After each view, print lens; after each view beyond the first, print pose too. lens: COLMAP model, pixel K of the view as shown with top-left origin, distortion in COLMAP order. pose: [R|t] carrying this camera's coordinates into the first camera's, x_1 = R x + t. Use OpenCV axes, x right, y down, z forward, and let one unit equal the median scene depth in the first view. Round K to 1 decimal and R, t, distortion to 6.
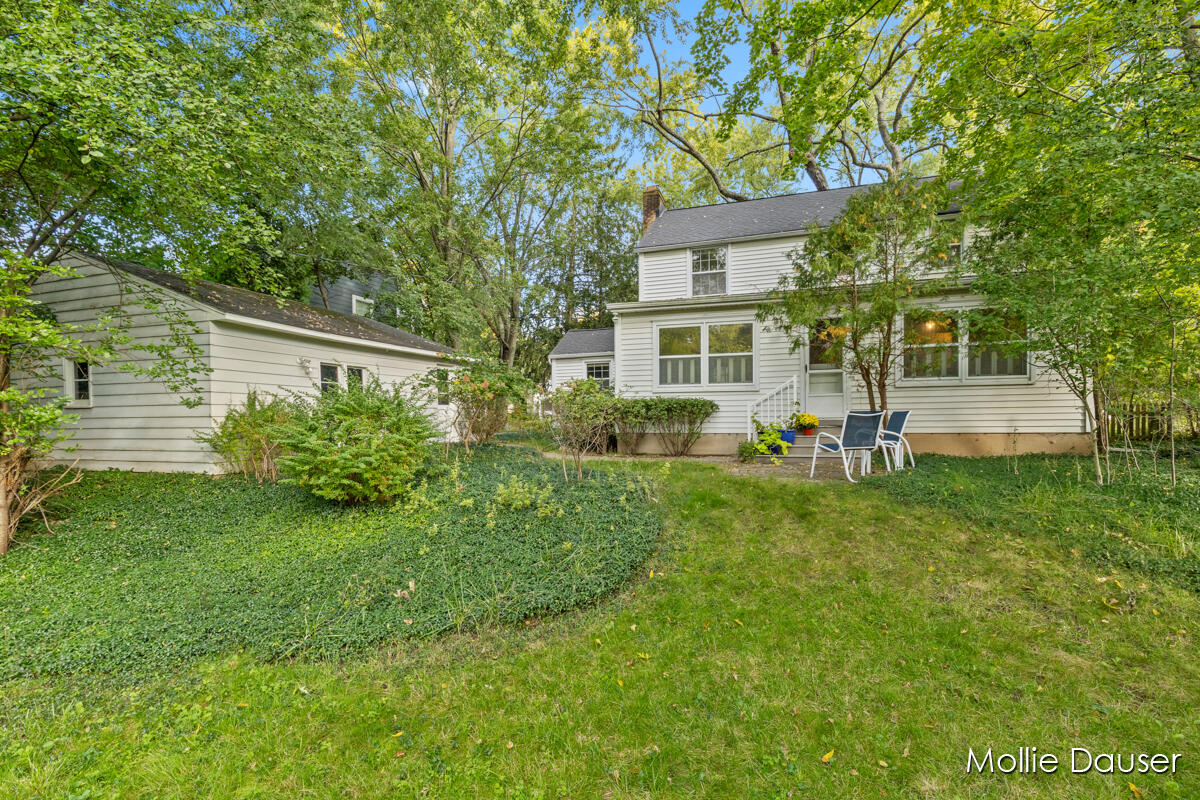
lens RADIAL K [[536.7, 0, 598.7], [0, 536.7, 423.2], [0, 0, 1]] dist [-0.005786, -0.000763]
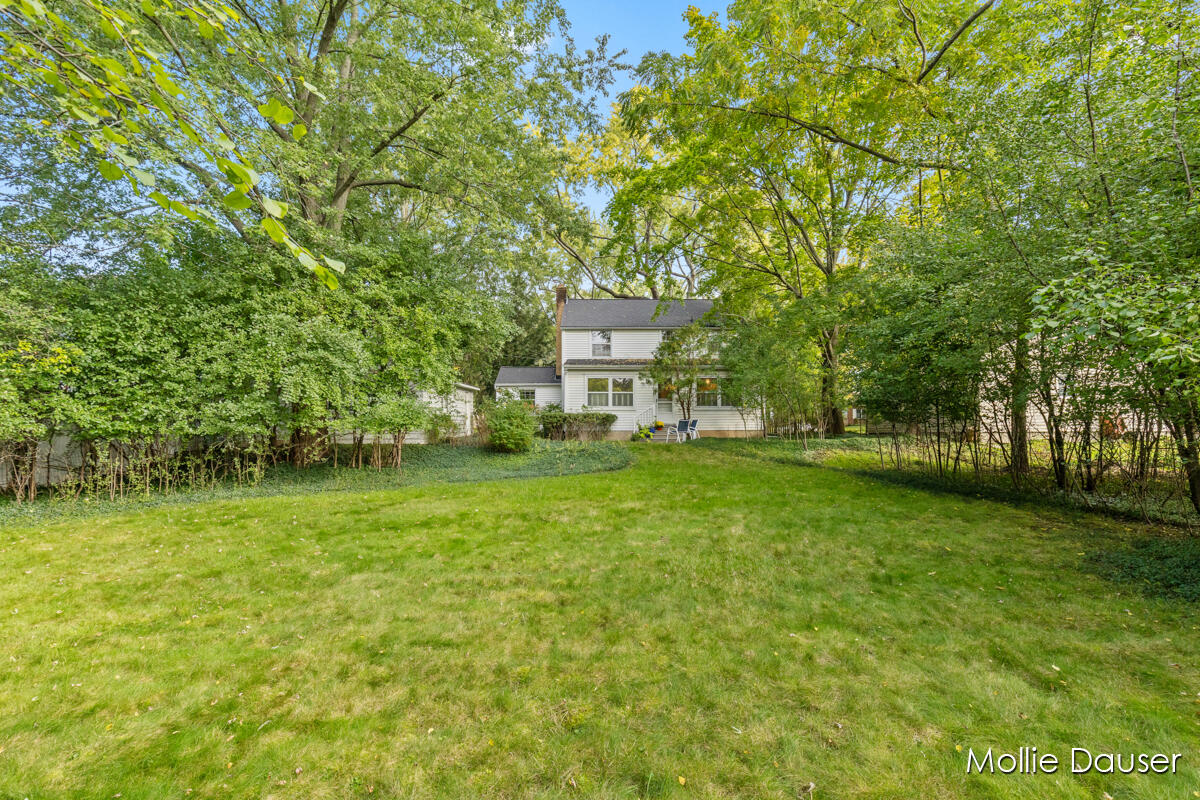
lens RADIAL K [[536.7, 0, 598.5], [0, 536.7, 400.9], [0, 0, 1]] dist [-0.005786, -0.000763]
pose [[0.945923, 0.024863, 0.323436, -0.561422], [-0.003467, 0.997776, -0.066561, 0.046614], [-0.324371, 0.061840, 0.943906, -1.014784]]
